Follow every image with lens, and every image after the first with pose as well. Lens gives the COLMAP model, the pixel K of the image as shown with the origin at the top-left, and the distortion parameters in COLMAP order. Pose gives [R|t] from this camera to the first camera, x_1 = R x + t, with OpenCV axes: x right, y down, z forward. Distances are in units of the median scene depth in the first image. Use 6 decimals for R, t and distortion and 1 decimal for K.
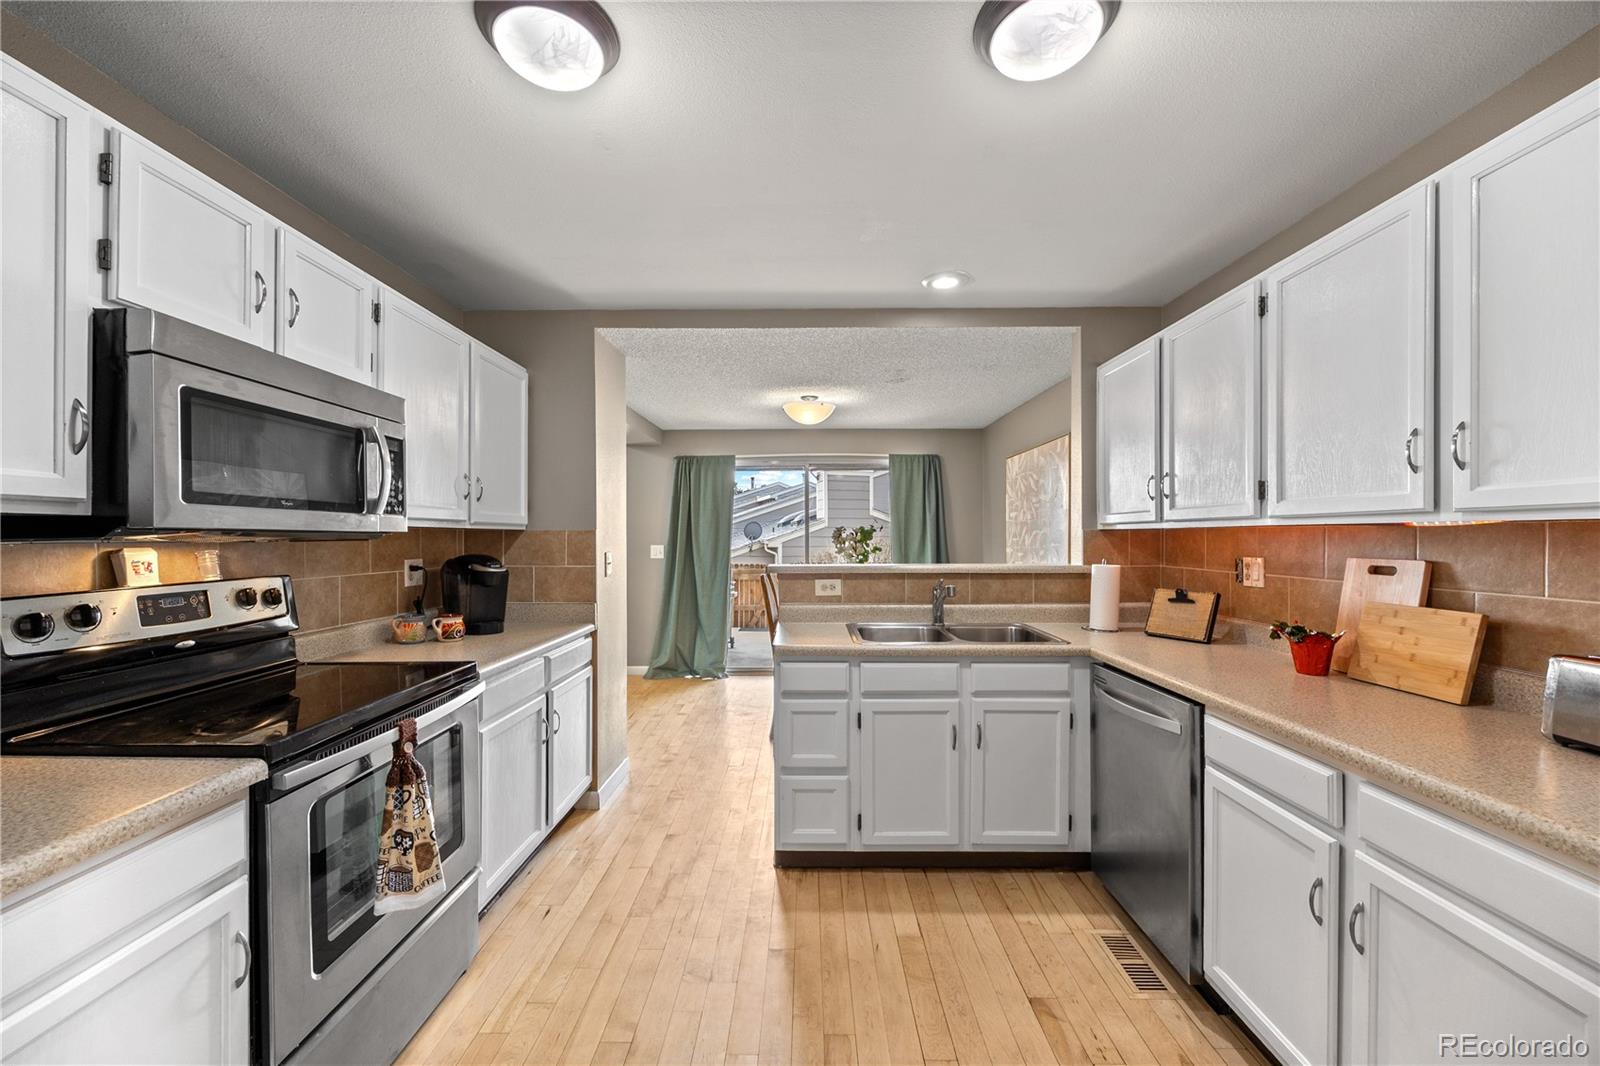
lens RADIAL K [[640.3, 0, 824.0], [0, 640.3, 535.6], [0, 0, 1]] dist [0.000728, 0.000040]
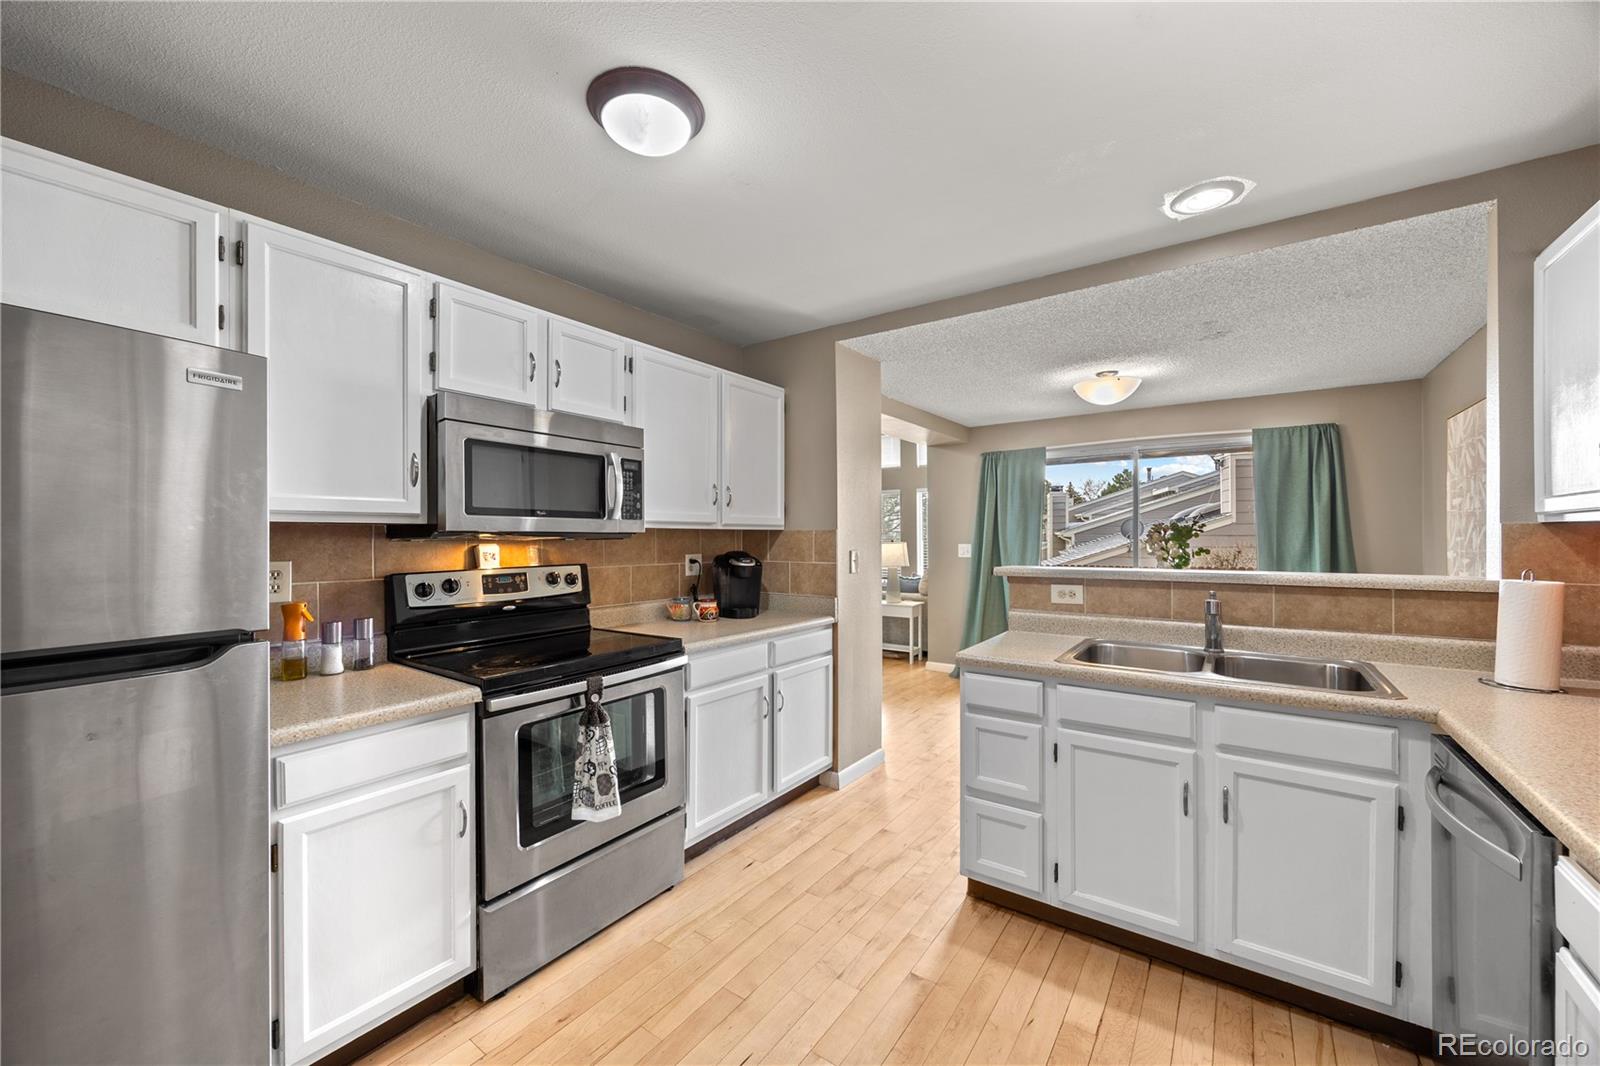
lens RADIAL K [[640.3, 0, 802.2], [0, 640.3, 535.2], [0, 0, 1]] dist [0.000728, 0.000040]
pose [[0.808704, -0.002308, -0.588212, 0.280317], [0.002940, 0.999996, 0.000120, 0.000376], [0.588209, -0.001826, 0.808707, 0.118084]]
